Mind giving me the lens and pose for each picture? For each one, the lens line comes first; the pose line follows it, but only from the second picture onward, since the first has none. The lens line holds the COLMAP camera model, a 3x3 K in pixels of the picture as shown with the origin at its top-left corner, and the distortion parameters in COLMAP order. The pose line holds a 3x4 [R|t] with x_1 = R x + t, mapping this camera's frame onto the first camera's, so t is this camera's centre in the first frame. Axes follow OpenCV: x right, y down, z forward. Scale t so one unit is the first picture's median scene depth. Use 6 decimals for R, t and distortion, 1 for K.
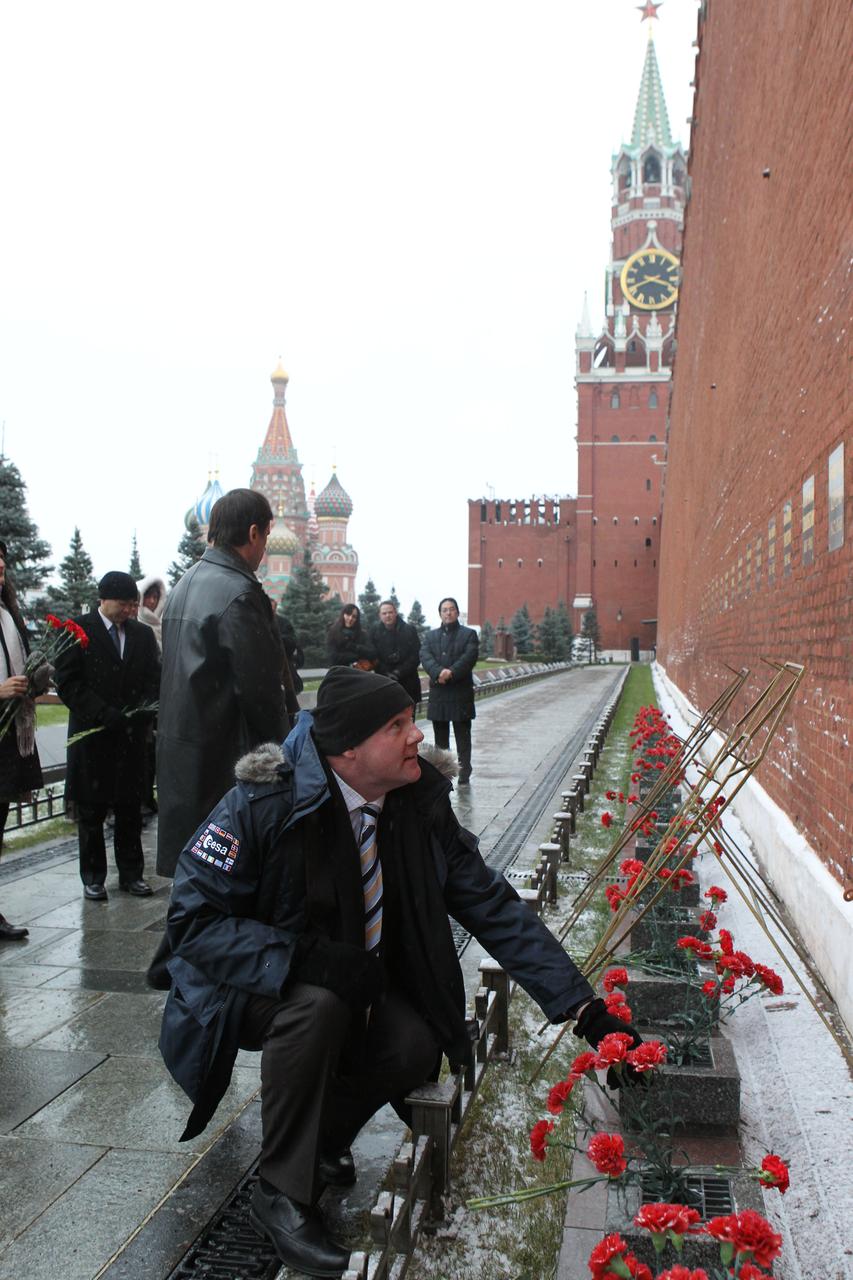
lens RADIAL K [[1249.4, 0, 426.5], [0, 1249.4, 640.0], [0, 0, 1]] dist [-0.119372, 0.111621]
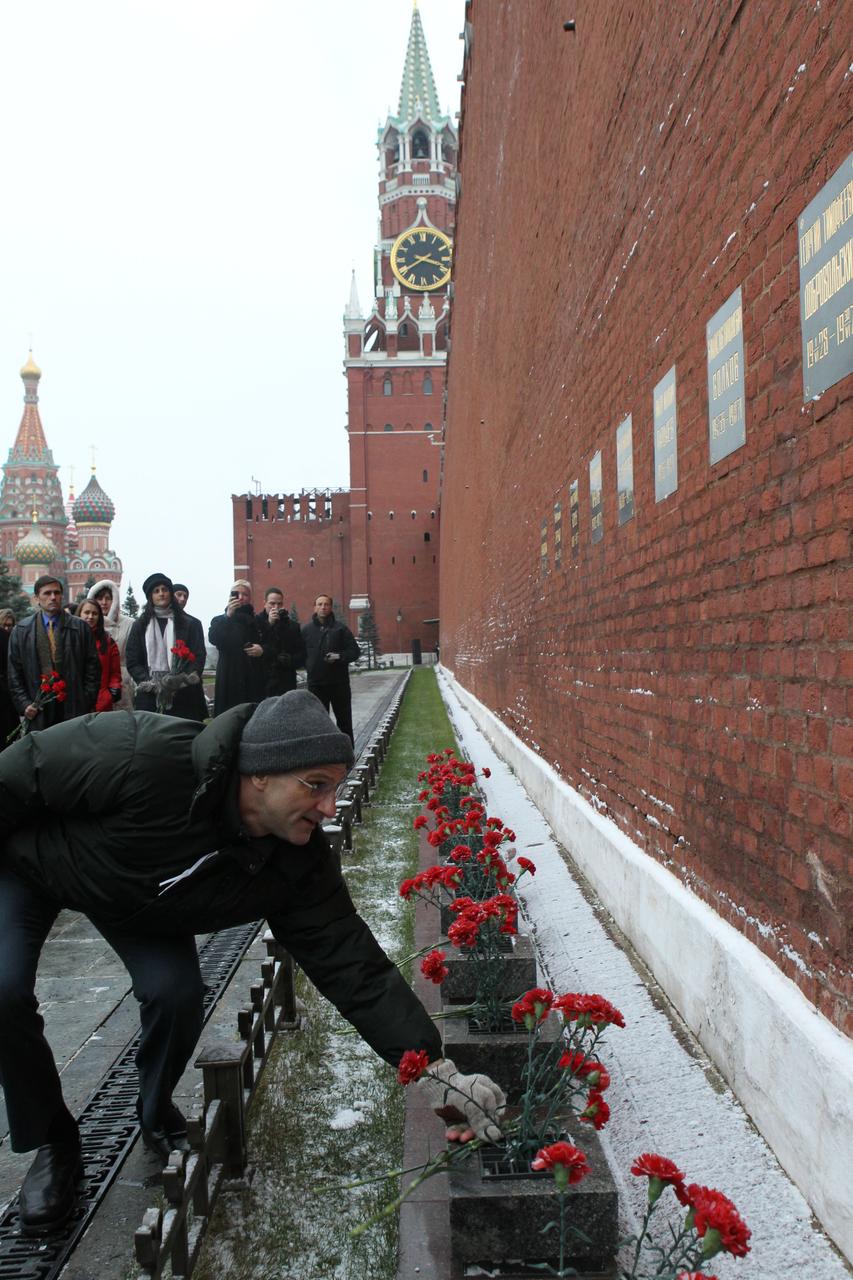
lens RADIAL K [[1259.2, 0, 424.1], [0, 1259.2, 599.3], [0, 0, 1]] dist [-0.058256, 0.226514]
pose [[0.985081, -0.028246, 0.169757, 0.013481], [0.034863, 0.998739, -0.036125, 0.002436], [-0.168523, 0.041505, 0.984824, 0.067085]]
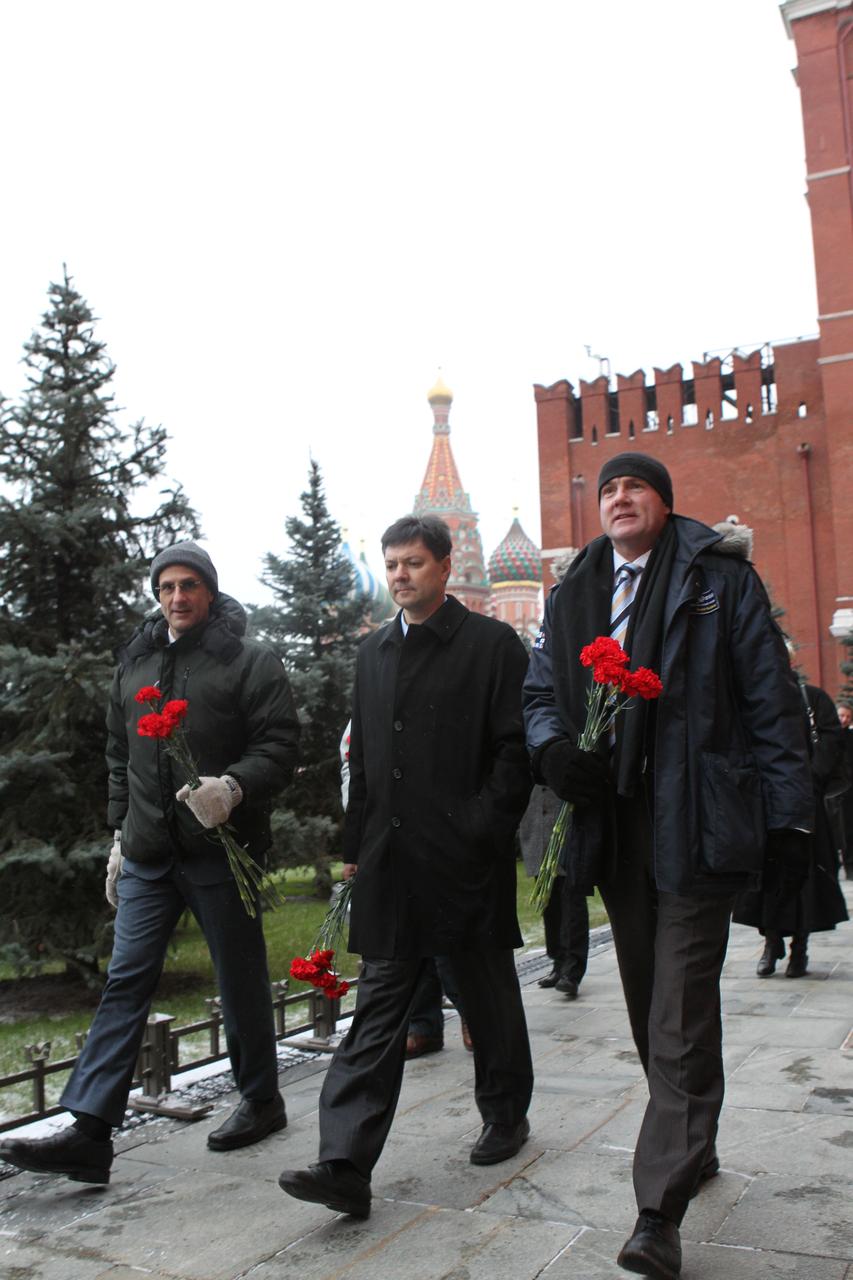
lens RADIAL K [[1259.2, 0, 424.1], [0, 1259.2, 599.3], [0, 0, 1]] dist [-0.058256, 0.226514]
pose [[0.960364, -0.083313, -0.266008, 0.099515], [0.046088, 0.988614, -0.143243, 0.007759], [0.274913, 0.125306, 0.953269, 0.625303]]
